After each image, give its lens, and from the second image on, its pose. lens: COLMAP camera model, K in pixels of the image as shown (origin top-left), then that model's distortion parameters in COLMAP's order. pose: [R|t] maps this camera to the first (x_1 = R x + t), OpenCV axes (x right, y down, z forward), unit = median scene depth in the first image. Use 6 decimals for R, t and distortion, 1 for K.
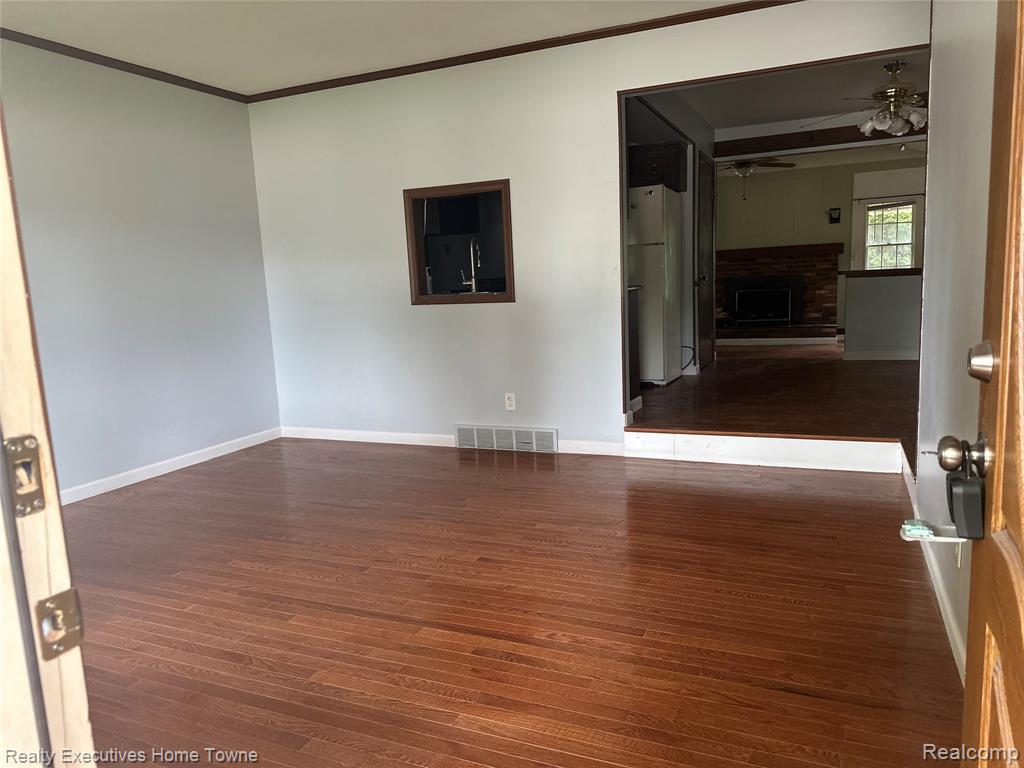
lens RADIAL K [[706.6, 0, 512.0], [0, 706.6, 384.0], [0, 0, 1]] dist [0.001099, 0.002873]
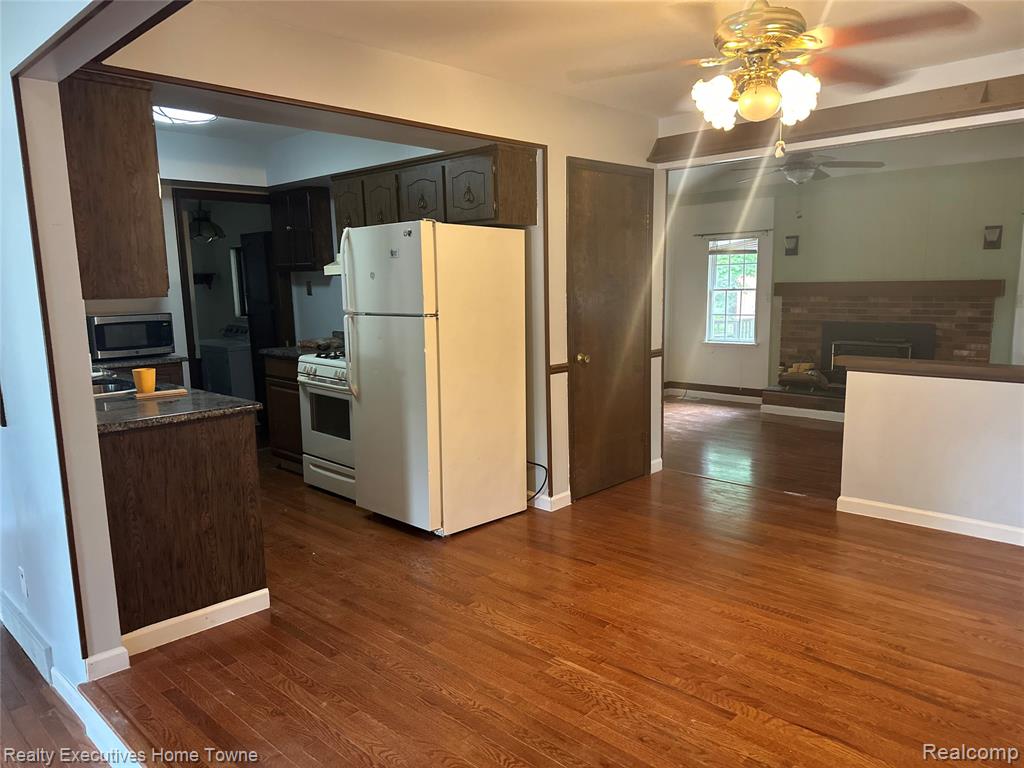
lens RADIAL K [[706.6, 0, 512.0], [0, 706.6, 384.0], [0, 0, 1]] dist [0.001099, 0.002873]
pose [[0.941416, 0.080832, -0.327417, 0.263634], [-0.076137, 0.996728, 0.027156, -0.088164], [0.328540, -0.000636, 0.944490, 0.242573]]
